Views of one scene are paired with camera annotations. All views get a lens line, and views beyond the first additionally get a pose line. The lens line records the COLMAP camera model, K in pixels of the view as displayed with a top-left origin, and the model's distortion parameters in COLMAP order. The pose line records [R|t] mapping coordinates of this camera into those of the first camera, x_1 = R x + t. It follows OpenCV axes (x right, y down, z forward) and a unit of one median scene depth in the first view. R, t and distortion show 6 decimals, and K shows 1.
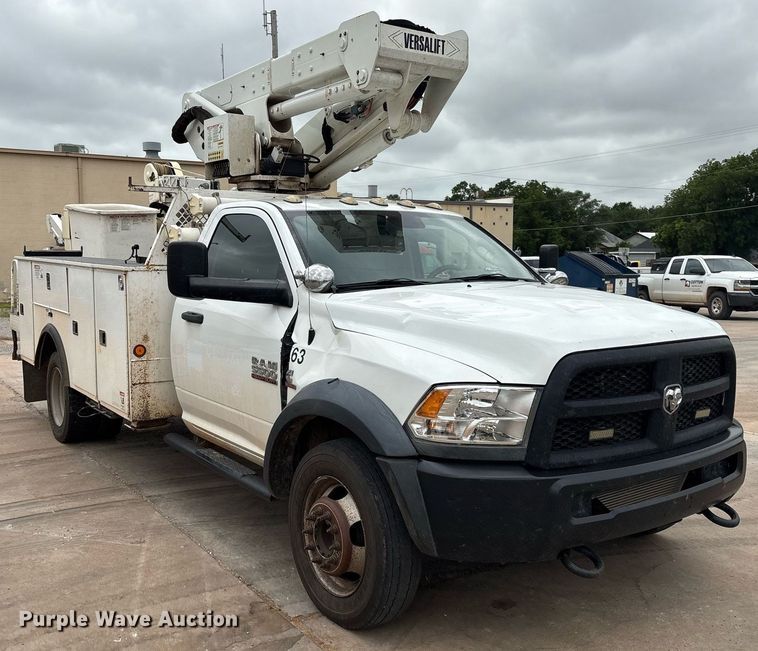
lens RADIAL K [[772.7, 0, 379.0], [0, 772.7, 325.5], [0, 0, 1]] dist [0.022188, -0.016364]
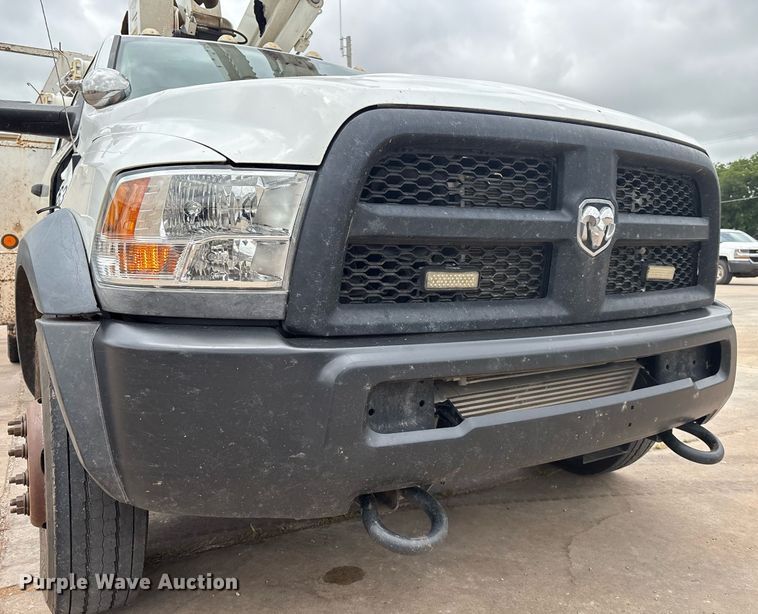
lens RADIAL K [[616.4, 0, 405.0], [0, 616.4, 294.1], [0, 0, 1]] dist [0.066724, -0.091948]
pose [[0.998237, 0.011088, -0.058317, 0.233878], [-0.011608, 0.999896, -0.008600, 0.128891], [0.058215, 0.009262, 0.998261, 0.479366]]
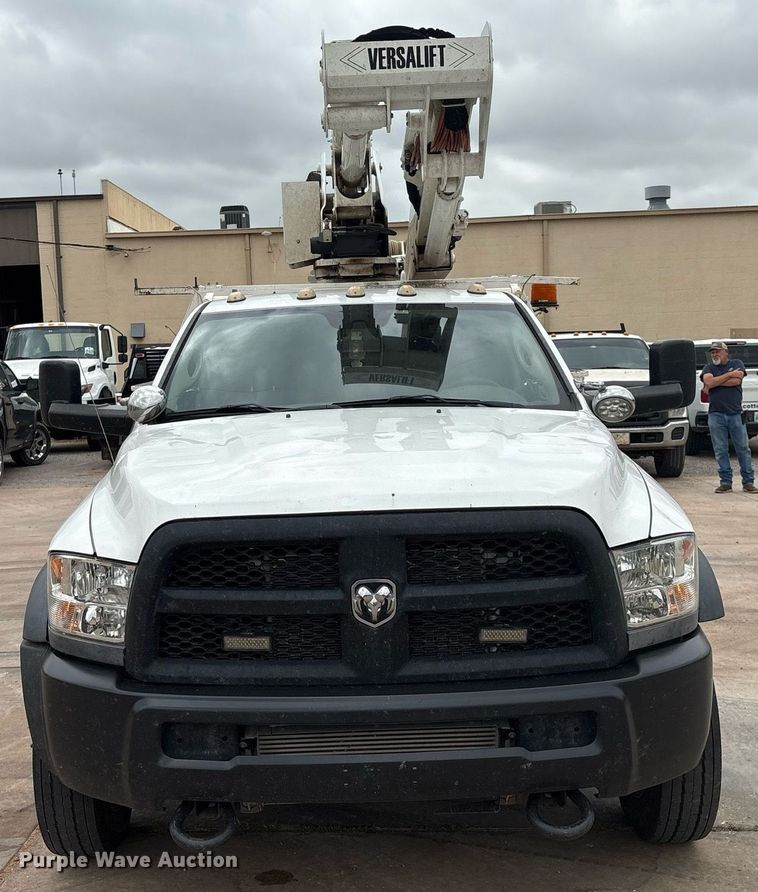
lens RADIAL K [[1097.8, 0, 379.0], [0, 1097.8, 446.0], [0, 0, 1]] dist [0.181797, -0.541218]
pose [[0.815038, 0.024022, -0.578910, 0.782616], [-0.022534, 0.999698, 0.009758, -0.036443], [0.578970, 0.005092, 0.815333, 0.234229]]
